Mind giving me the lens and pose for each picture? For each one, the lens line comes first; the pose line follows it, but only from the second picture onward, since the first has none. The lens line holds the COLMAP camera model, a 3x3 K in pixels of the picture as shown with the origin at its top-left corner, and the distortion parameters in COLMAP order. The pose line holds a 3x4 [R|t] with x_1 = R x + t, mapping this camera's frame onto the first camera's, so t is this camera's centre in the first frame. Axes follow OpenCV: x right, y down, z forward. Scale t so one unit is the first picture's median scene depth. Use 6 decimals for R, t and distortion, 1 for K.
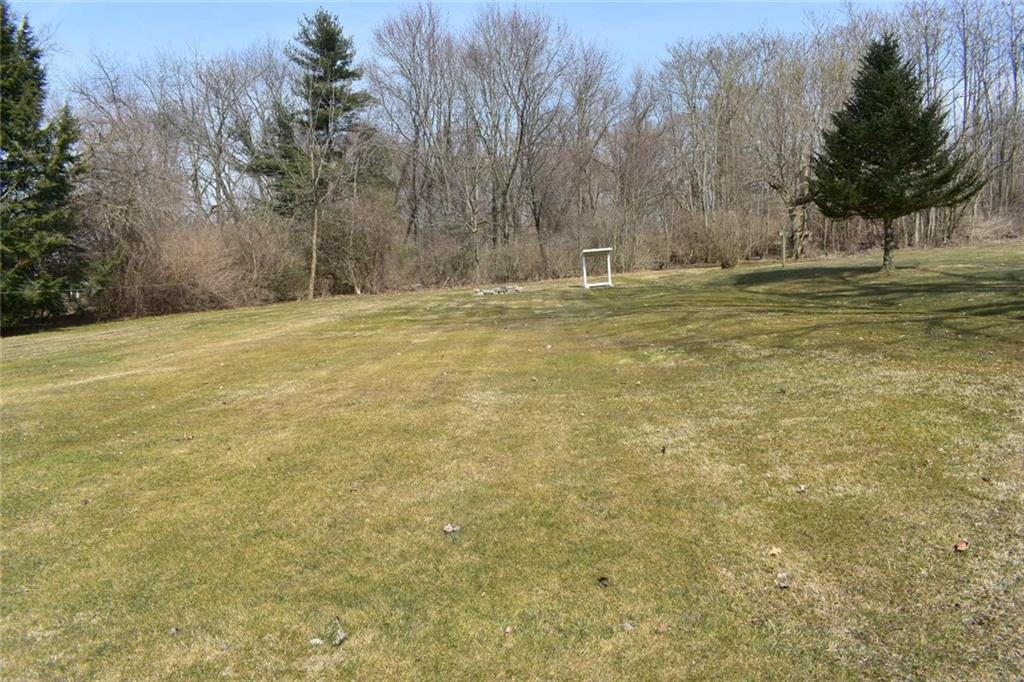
lens RADIAL K [[786.5, 0, 512.0], [0, 786.5, 341.0], [0, 0, 1]] dist [-0.092756, 0.011822]
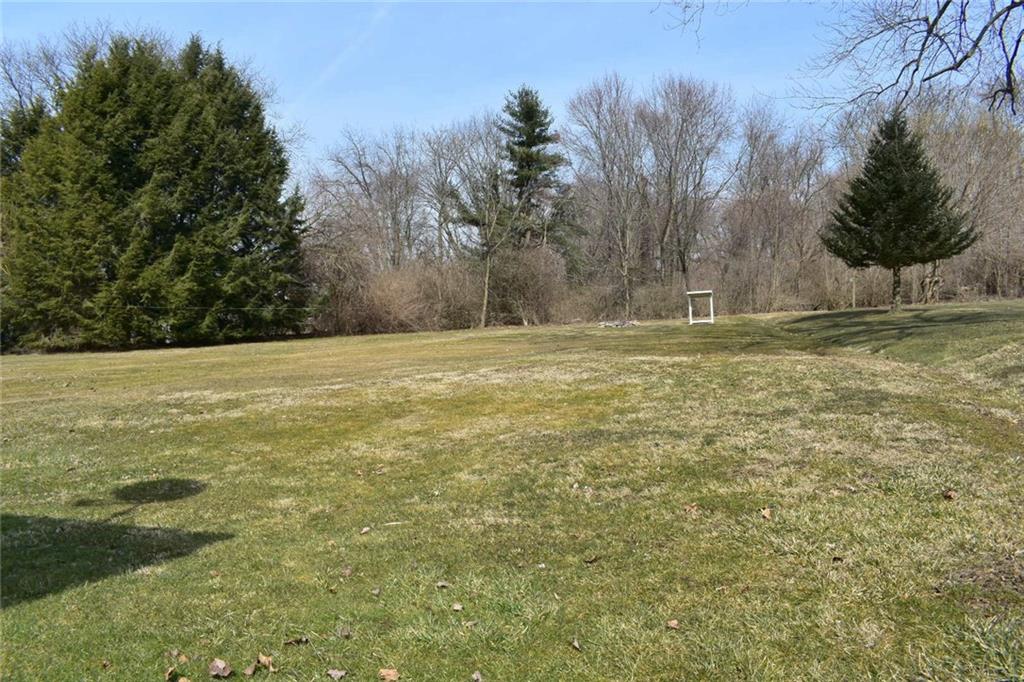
lens RADIAL K [[786.5, 0, 512.0], [0, 786.5, 341.0], [0, 0, 1]] dist [-0.092756, 0.011822]
pose [[0.948844, 0.033606, -0.313951, 0.184690], [-0.049585, 0.997842, -0.043047, 0.019426], [0.311826, 0.056412, 0.948463, -0.178738]]
